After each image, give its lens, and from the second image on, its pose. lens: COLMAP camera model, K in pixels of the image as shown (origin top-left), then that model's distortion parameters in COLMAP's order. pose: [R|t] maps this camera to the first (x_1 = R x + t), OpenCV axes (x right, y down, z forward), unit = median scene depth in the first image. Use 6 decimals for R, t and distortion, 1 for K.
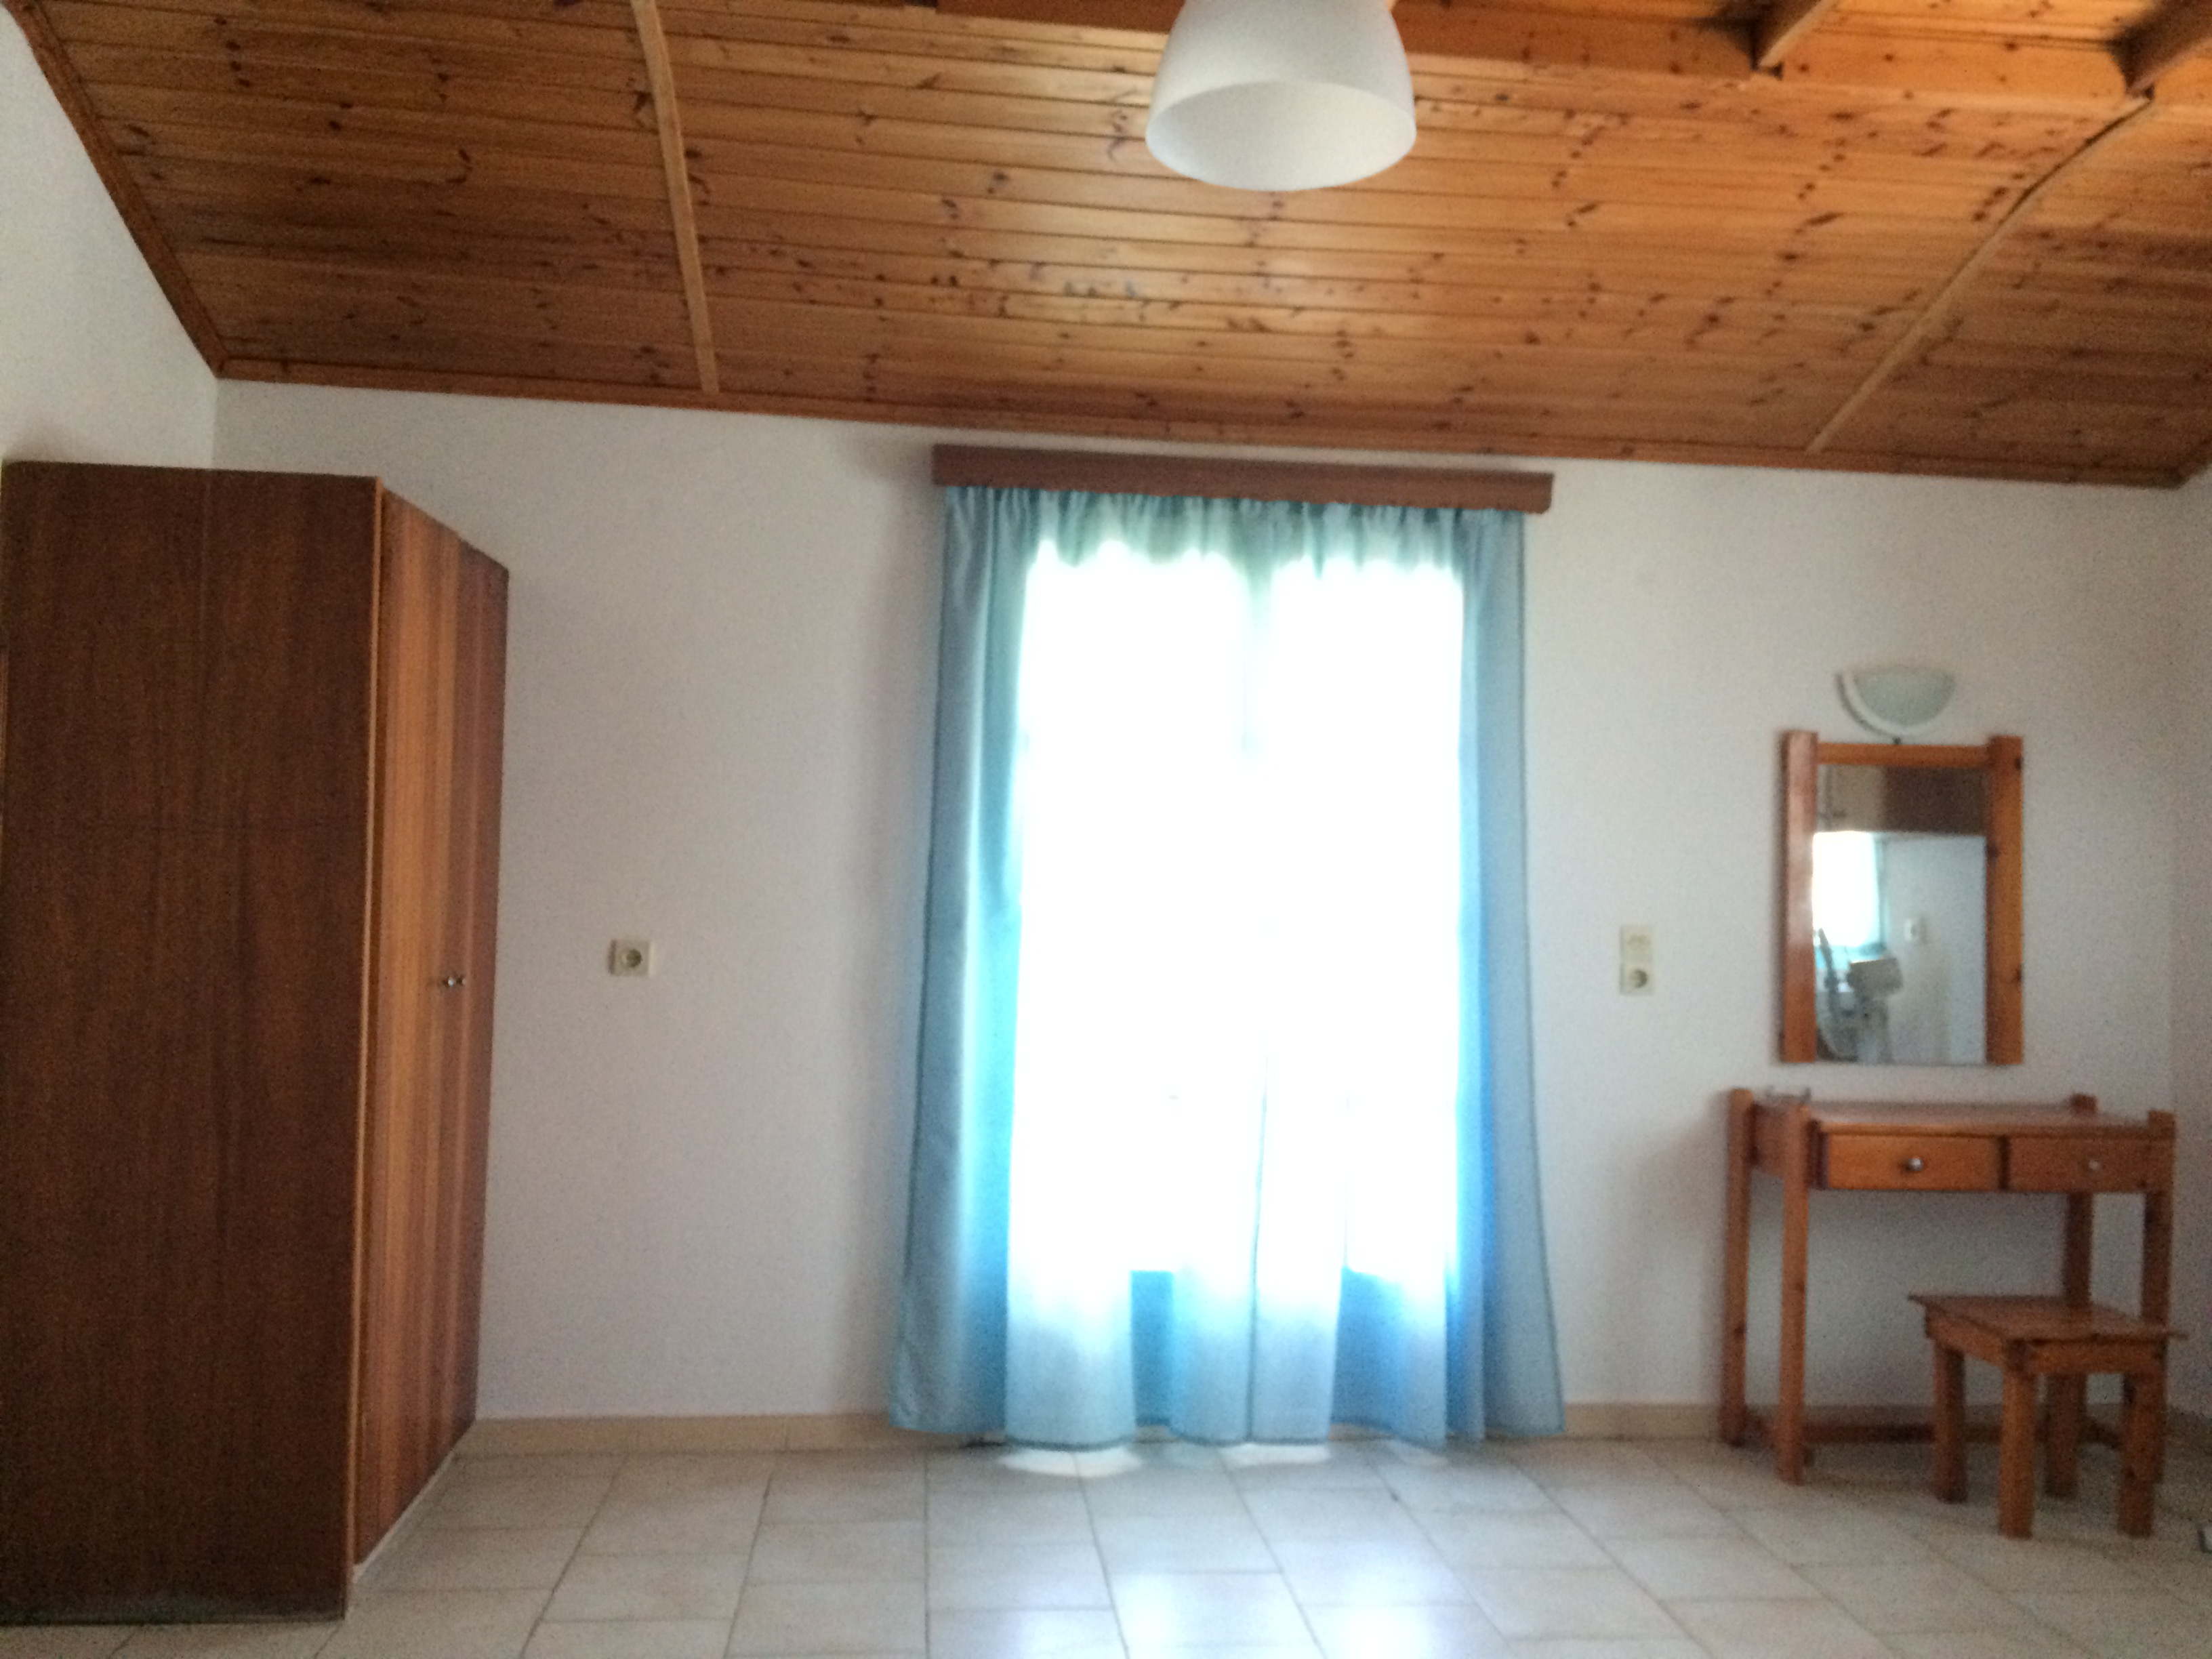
lens RADIAL K [[1893.2, 0, 1096.3], [0, 1893.2, 818.8], [0, 0, 1]] dist [0.088586, -0.121839]
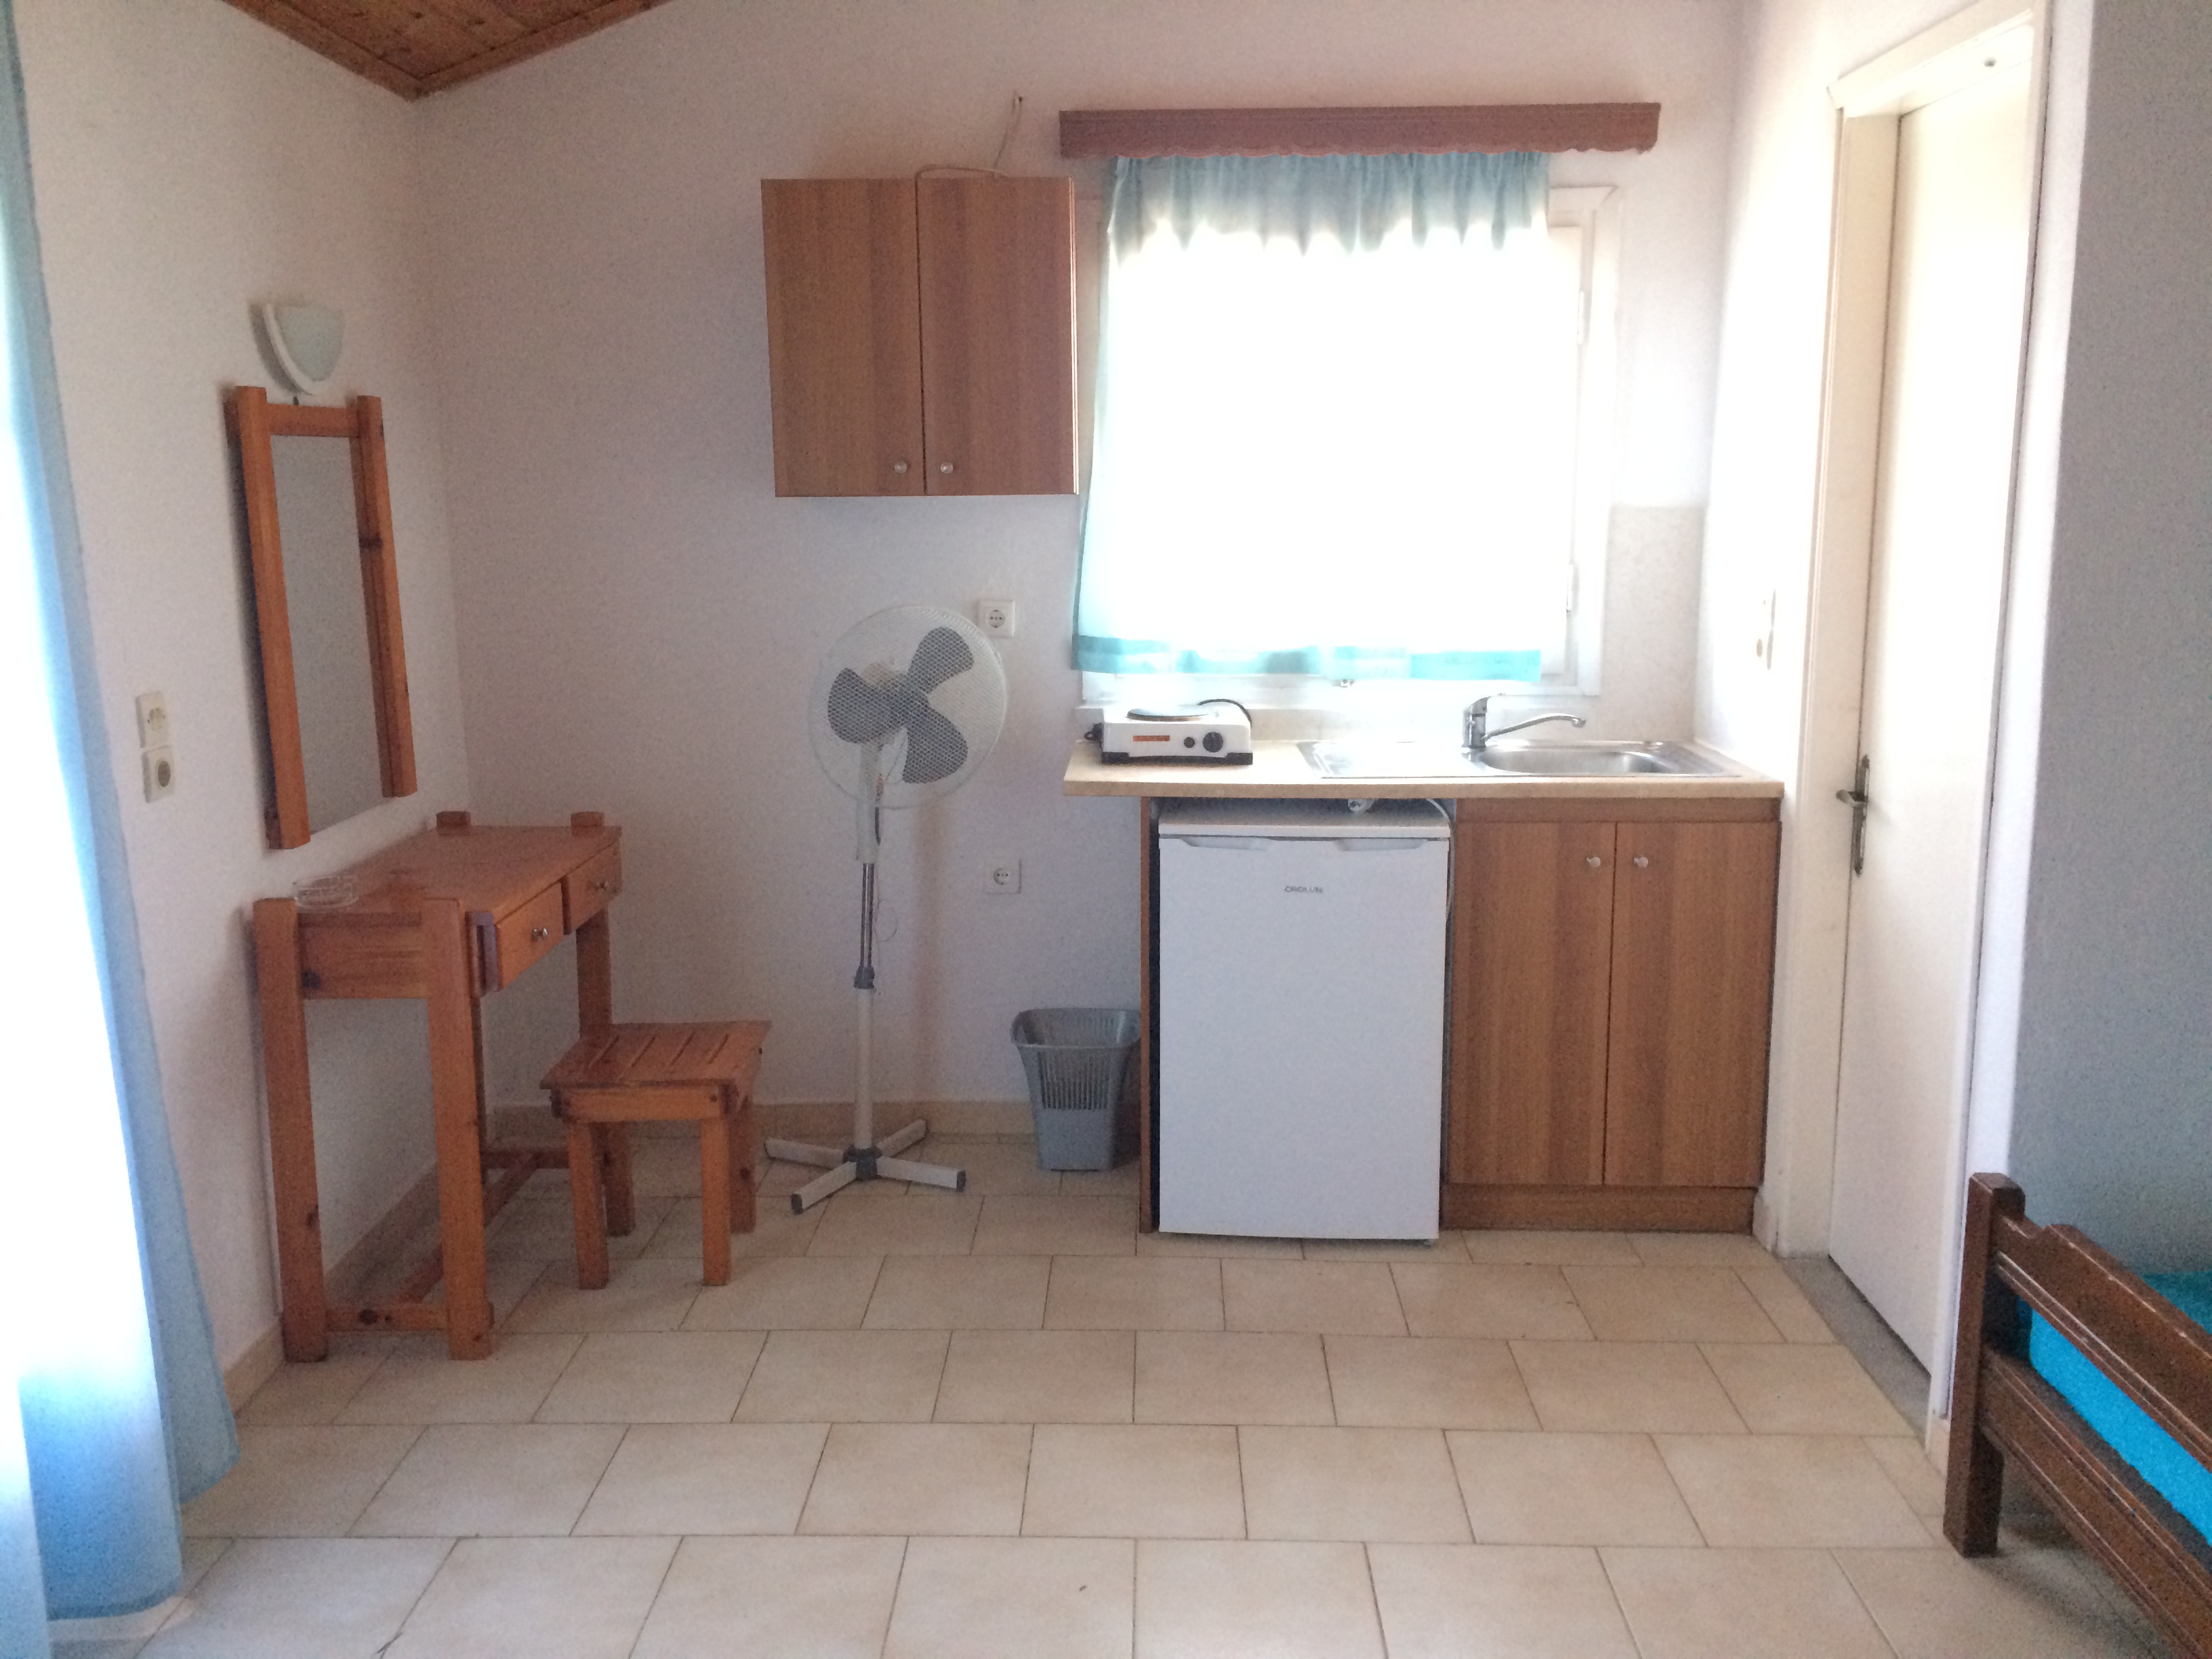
lens RADIAL K [[1893.2, 0, 1096.3], [0, 1893.2, 818.8], [0, 0, 1]] dist [0.088586, -0.121839]
pose [[0.168553, -0.209457, 0.963181, -0.317934], [0.005466, 0.977345, 0.211581, -0.041285], [-0.985678, -0.030397, 0.165879, 0.618392]]
